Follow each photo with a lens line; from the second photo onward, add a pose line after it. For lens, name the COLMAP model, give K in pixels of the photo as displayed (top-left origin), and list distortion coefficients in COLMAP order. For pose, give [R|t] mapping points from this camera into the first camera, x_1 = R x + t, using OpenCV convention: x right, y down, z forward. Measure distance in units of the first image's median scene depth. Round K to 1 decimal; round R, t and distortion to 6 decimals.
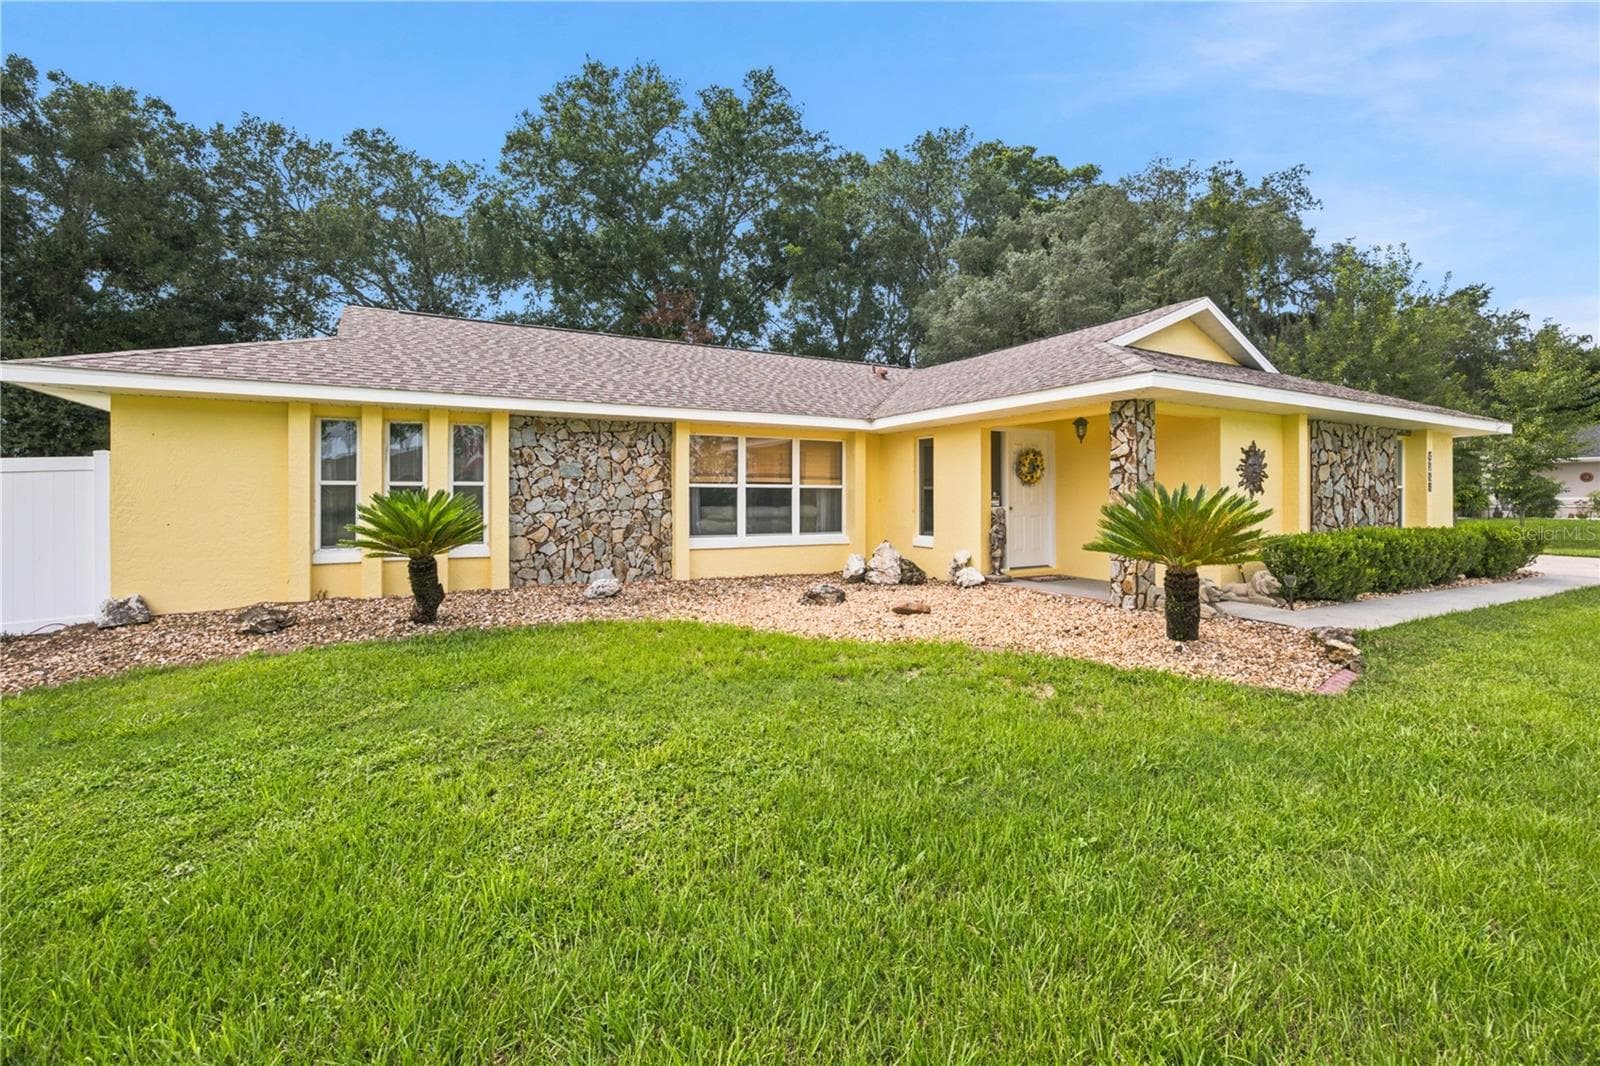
lens RADIAL K [[699.2, 0, 798.4], [0, 699.2, 506.4], [0, 0, 1]] dist [0.000085, 0.000666]
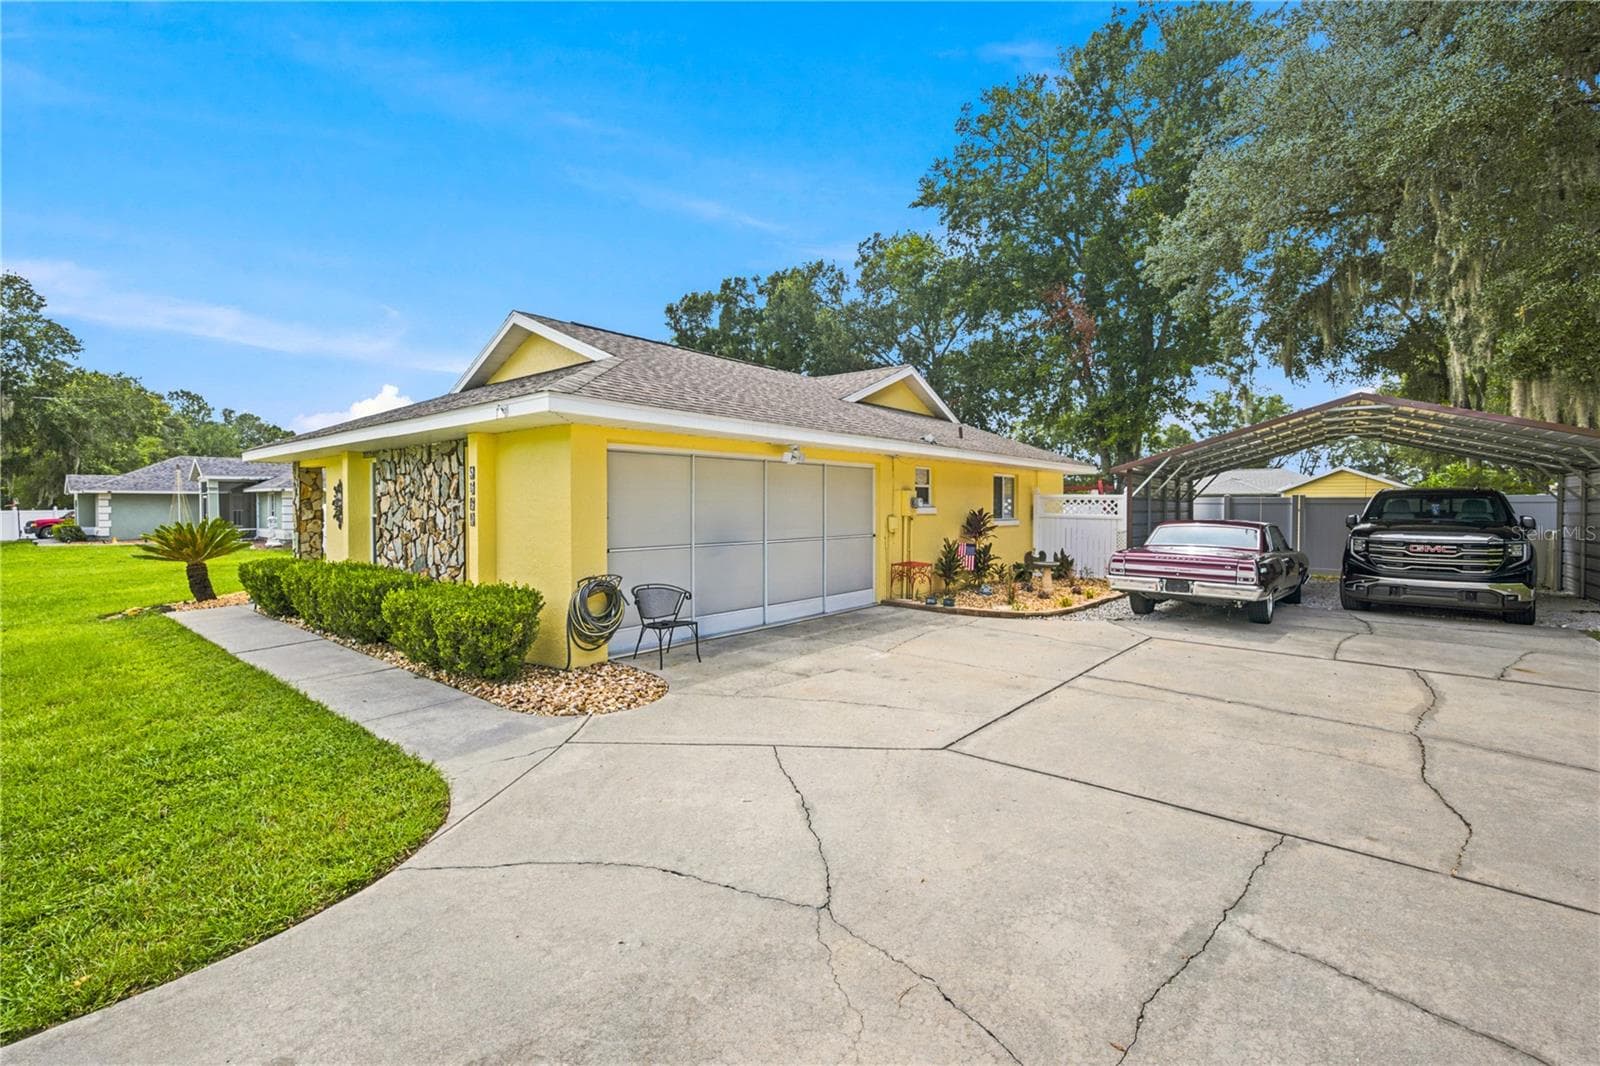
lens RADIAL K [[707.8, 0, 801.7], [0, 707.8, 499.7], [0, 0, 1]] dist [-0.001427, 0.000184]
pose [[0.348109, -0.007064, -0.937428, 1.790314], [-0.006913, 0.999925, -0.010103, -0.045964], [0.937429, 0.009998, 0.348034, 1.148566]]
